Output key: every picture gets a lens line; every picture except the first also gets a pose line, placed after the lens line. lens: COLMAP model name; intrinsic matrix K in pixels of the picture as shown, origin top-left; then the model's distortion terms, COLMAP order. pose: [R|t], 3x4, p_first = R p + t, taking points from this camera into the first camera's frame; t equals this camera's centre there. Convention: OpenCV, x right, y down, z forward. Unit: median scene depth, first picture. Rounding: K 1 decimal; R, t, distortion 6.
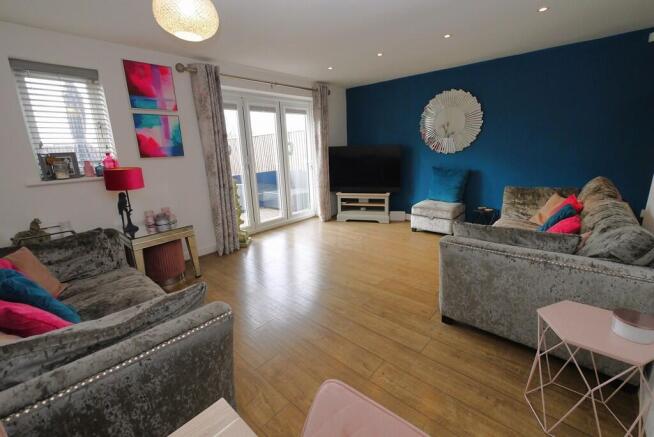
lens RADIAL K [[287.4, 0, 330.1], [0, 287.4, 205.7], [0, 0, 1]] dist [0.024694, -0.000034]
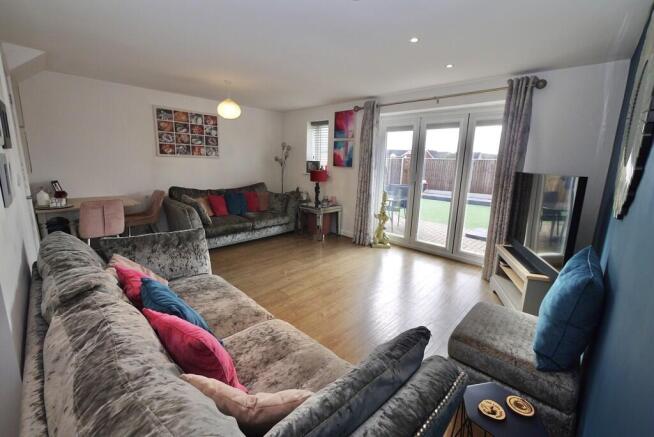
lens RADIAL K [[272.6, 0, 327.5], [0, 272.6, 211.6], [0, 0, 1]] dist [-0.003110, -0.000075]
pose [[-0.035700, 0.215752, -0.975795, 0.724442], [-0.238095, 0.946465, 0.217978, -0.182082], [0.970585, 0.240114, 0.017581, 0.717031]]
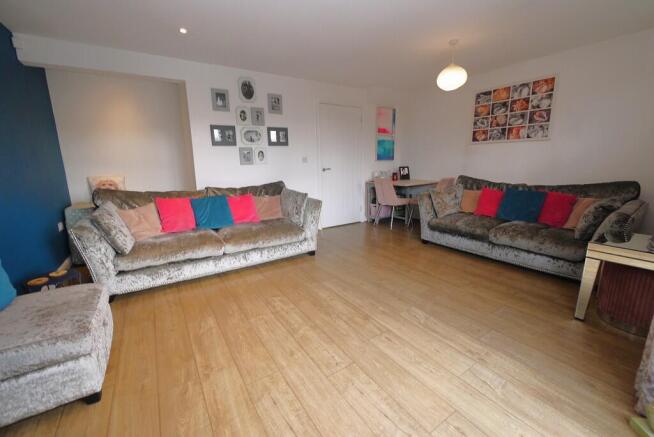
lens RADIAL K [[272.6, 0, 327.5], [0, 272.6, 211.6], [0, 0, 1]] dist [-0.003110, -0.000075]
pose [[-0.964865, 0.005704, 0.262685, -0.046994], [0.106563, 0.922343, 0.371386, -0.203030], [-0.240167, 0.386329, -0.890544, 1.173254]]
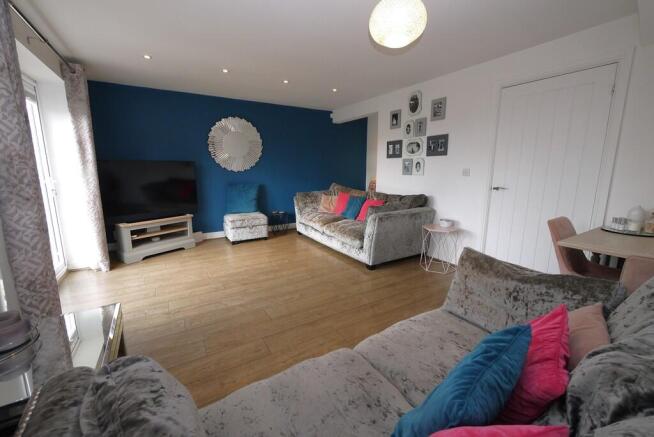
lens RADIAL K [[272.6, 0, 327.5], [0, 272.6, 211.6], [0, 0, 1]] dist [-0.003110, -0.000075]
pose [[0.294730, -0.116290, 0.948478, -0.550656], [0.186492, 0.980482, 0.062263, -0.027234], [-0.937206, 0.158533, 0.310664, 0.367909]]
